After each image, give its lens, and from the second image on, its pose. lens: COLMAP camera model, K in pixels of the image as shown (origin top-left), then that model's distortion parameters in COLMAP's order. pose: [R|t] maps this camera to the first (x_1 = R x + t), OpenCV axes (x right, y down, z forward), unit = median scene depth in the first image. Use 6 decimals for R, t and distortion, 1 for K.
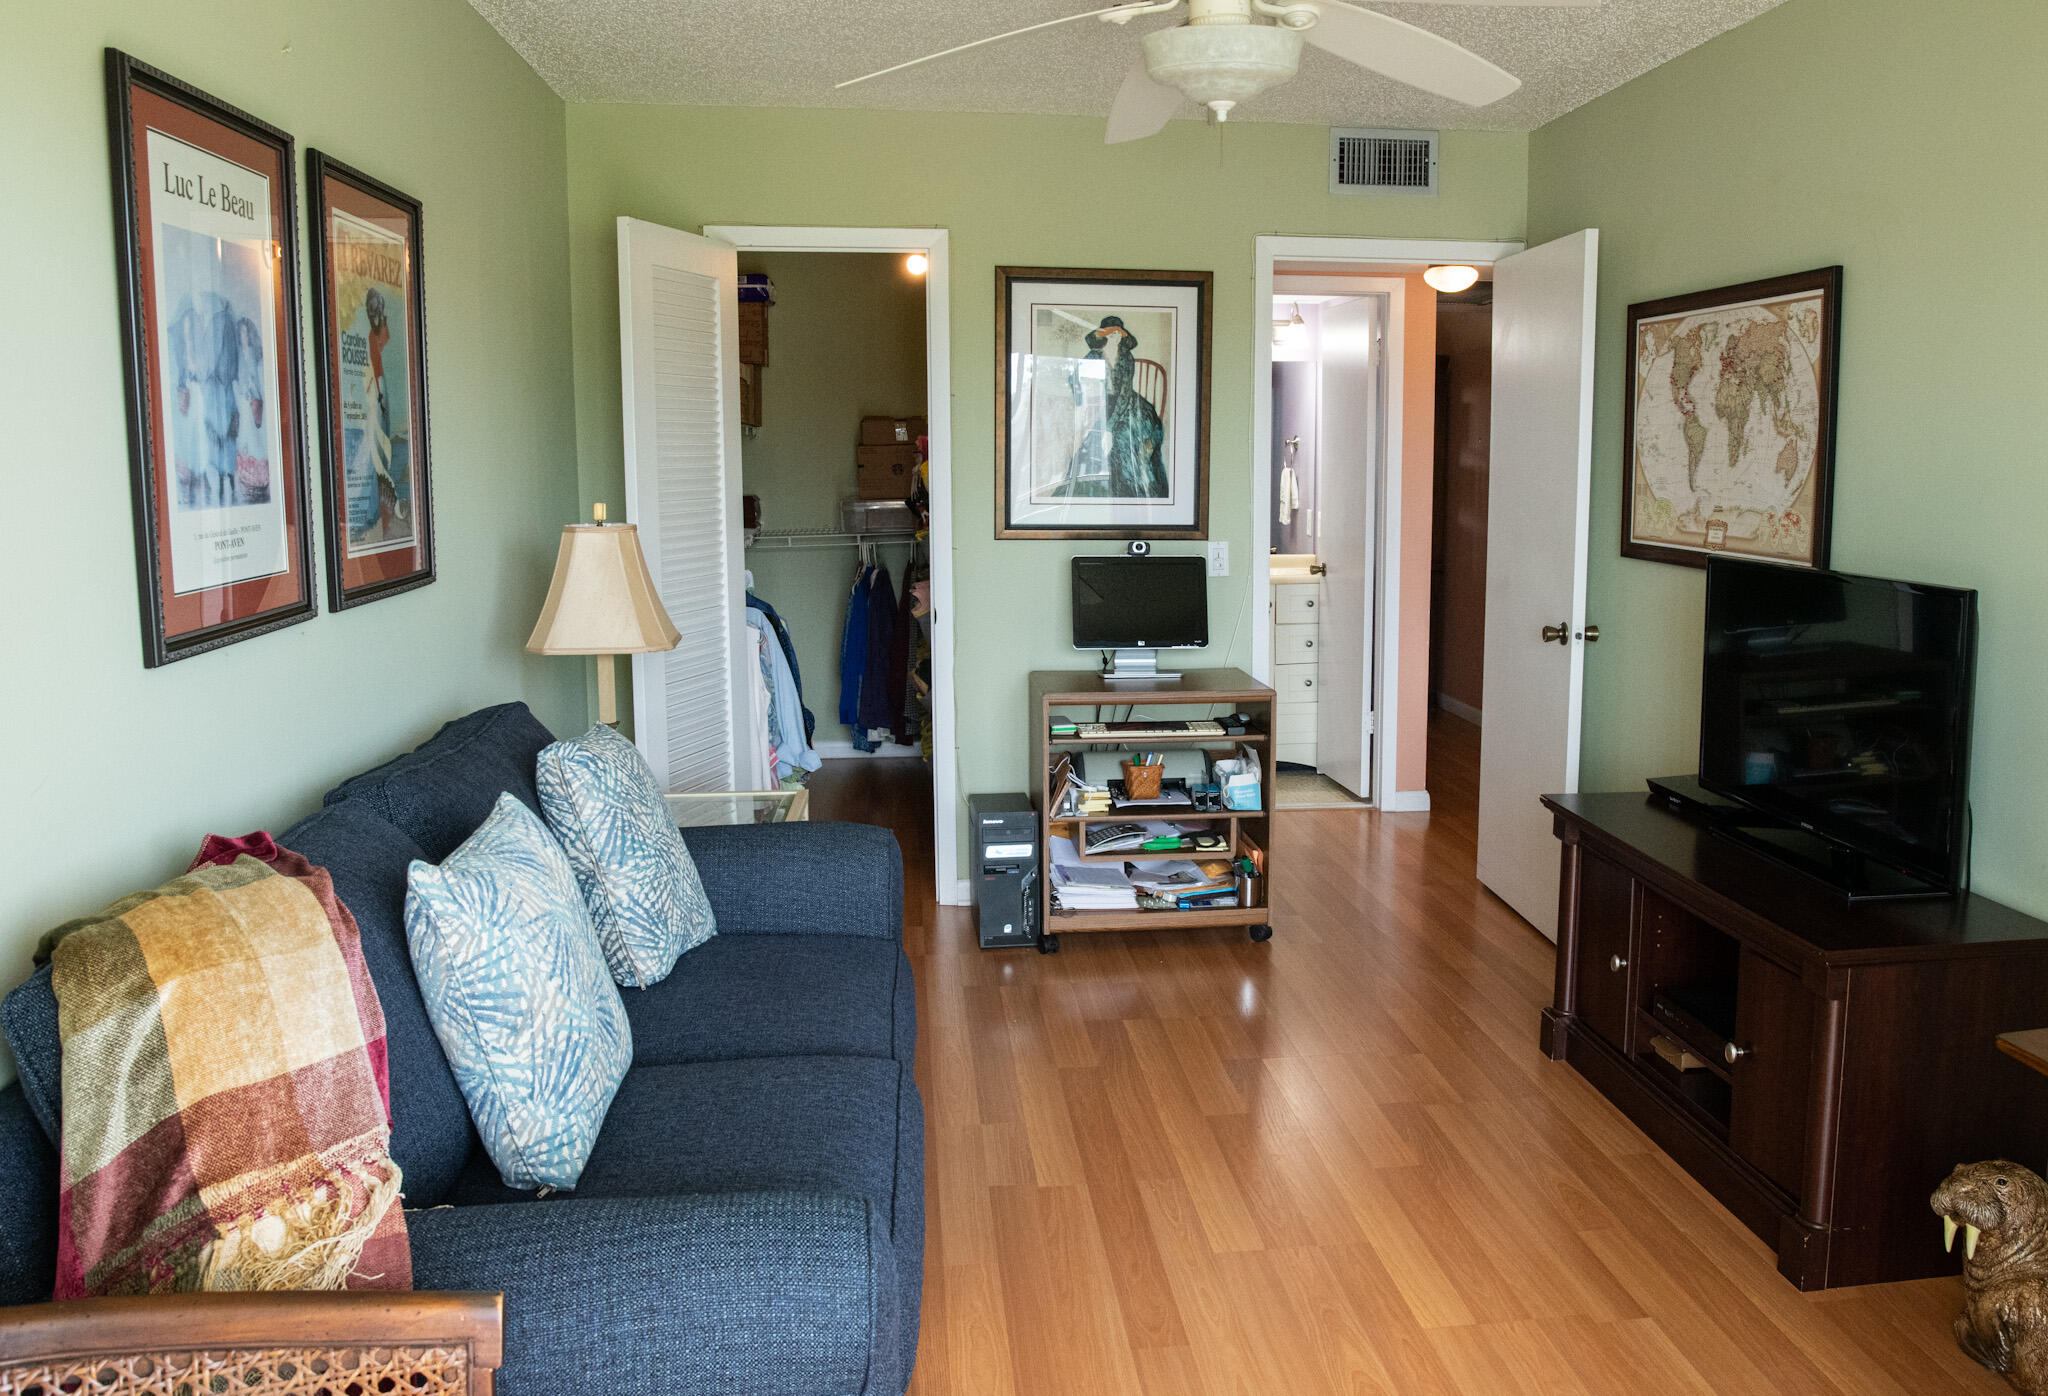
lens RADIAL K [[1569.4, 0, 1026.8], [0, 1569.4, 647.7], [0, 0, 1]] dist [-0.005625, 0.002953]
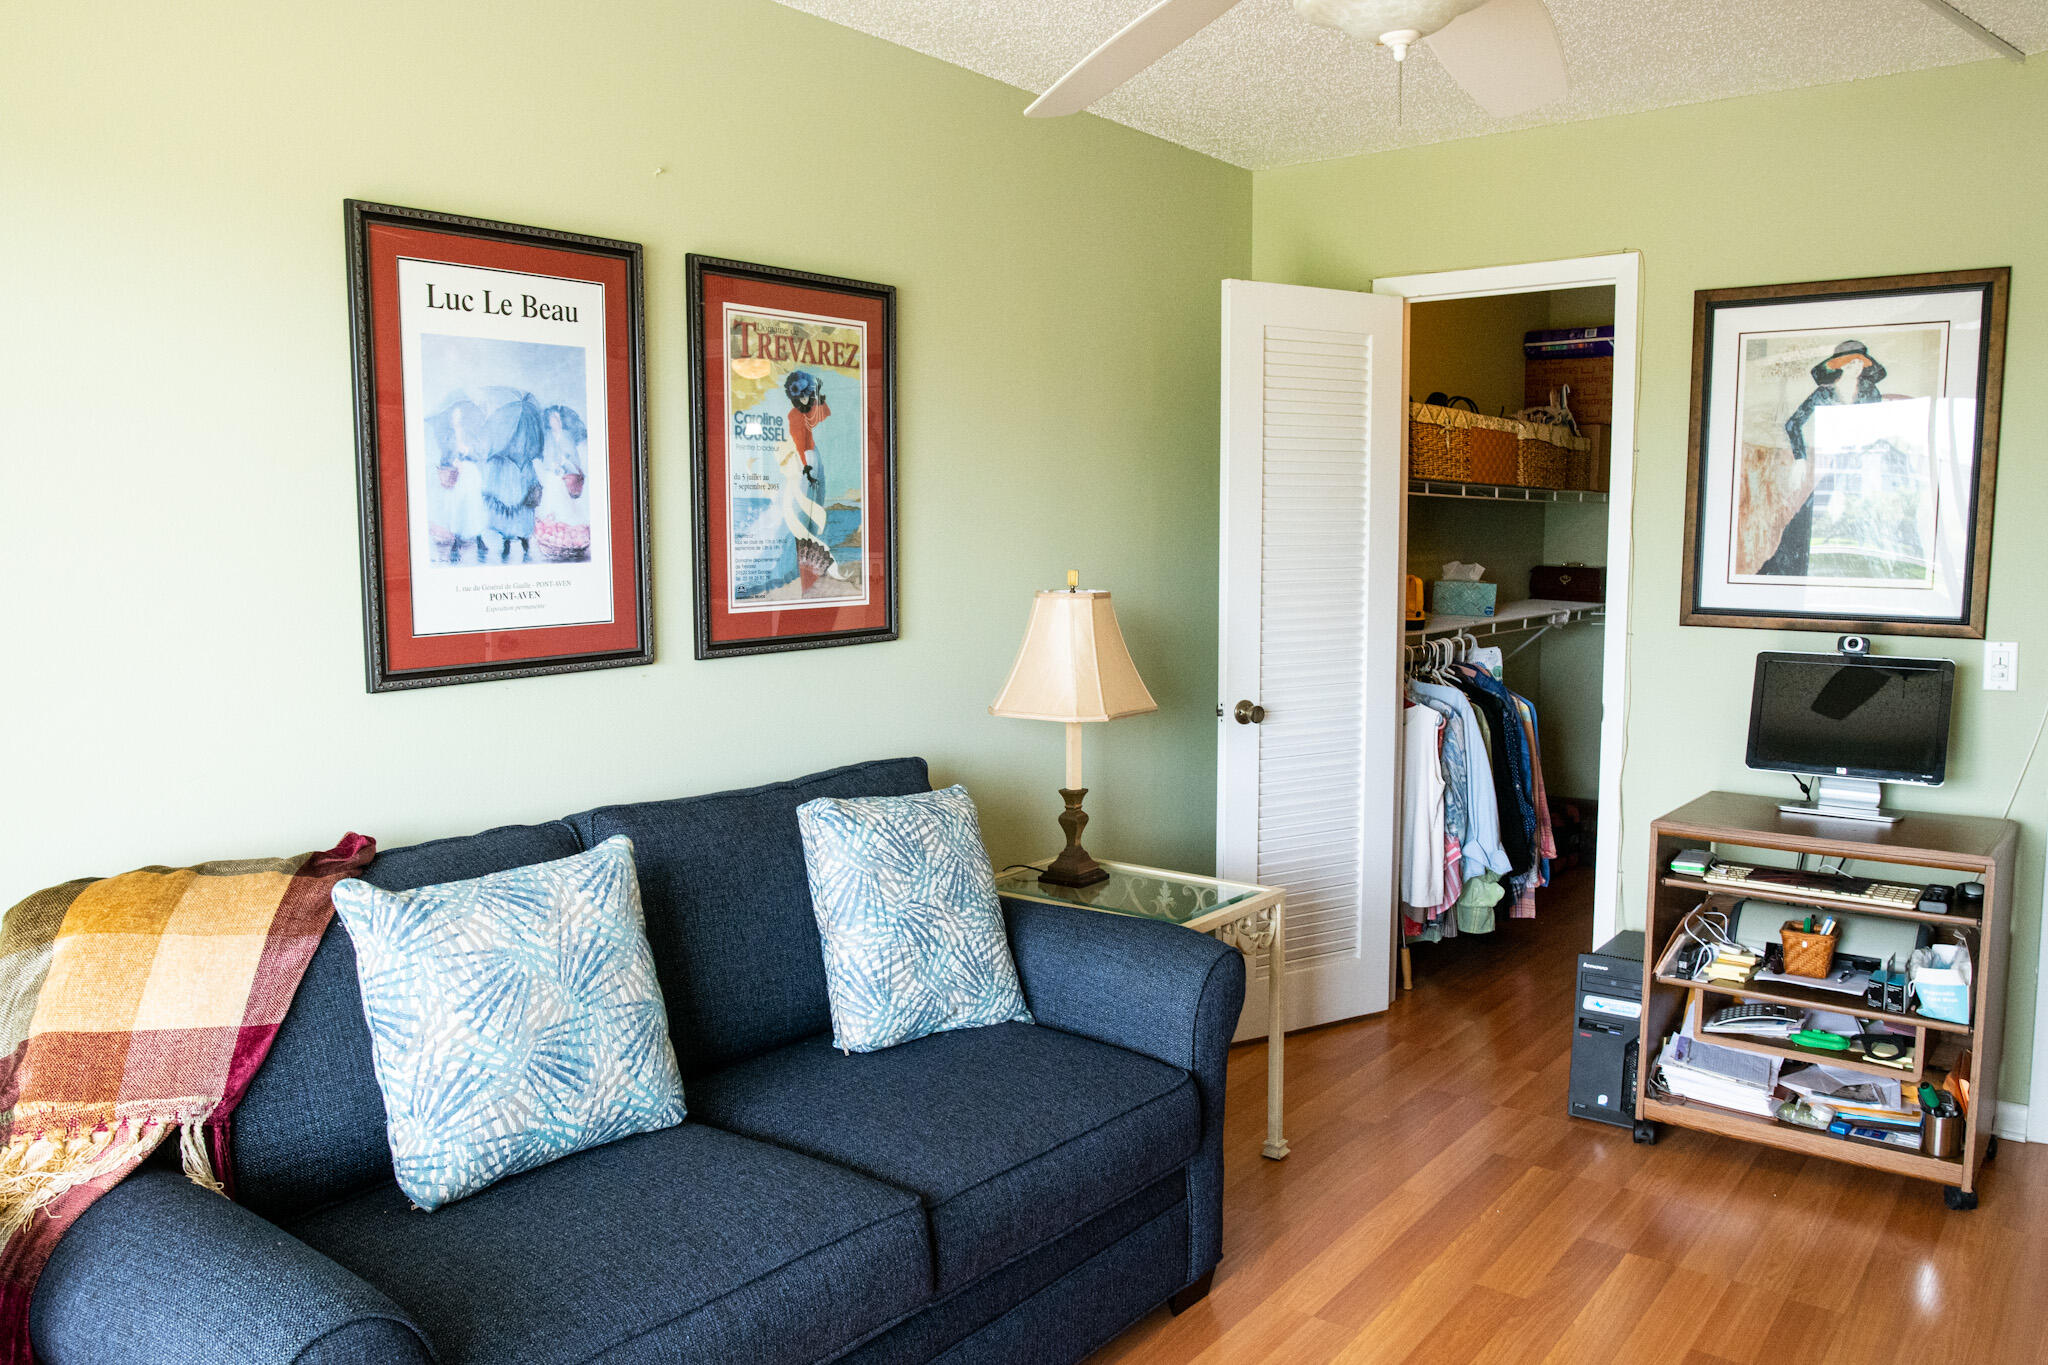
lens RADIAL K [[1496.5, 0, 1024.0], [0, 1496.5, 682.5], [0, 0, 1]] dist [-0.052459, 0.042038]
pose [[0.730607, 0.069775, -0.679224, 0.388532], [-0.081604, 0.996558, 0.014596, -0.034419], [0.677905, 0.044763, 0.733786, 0.308285]]
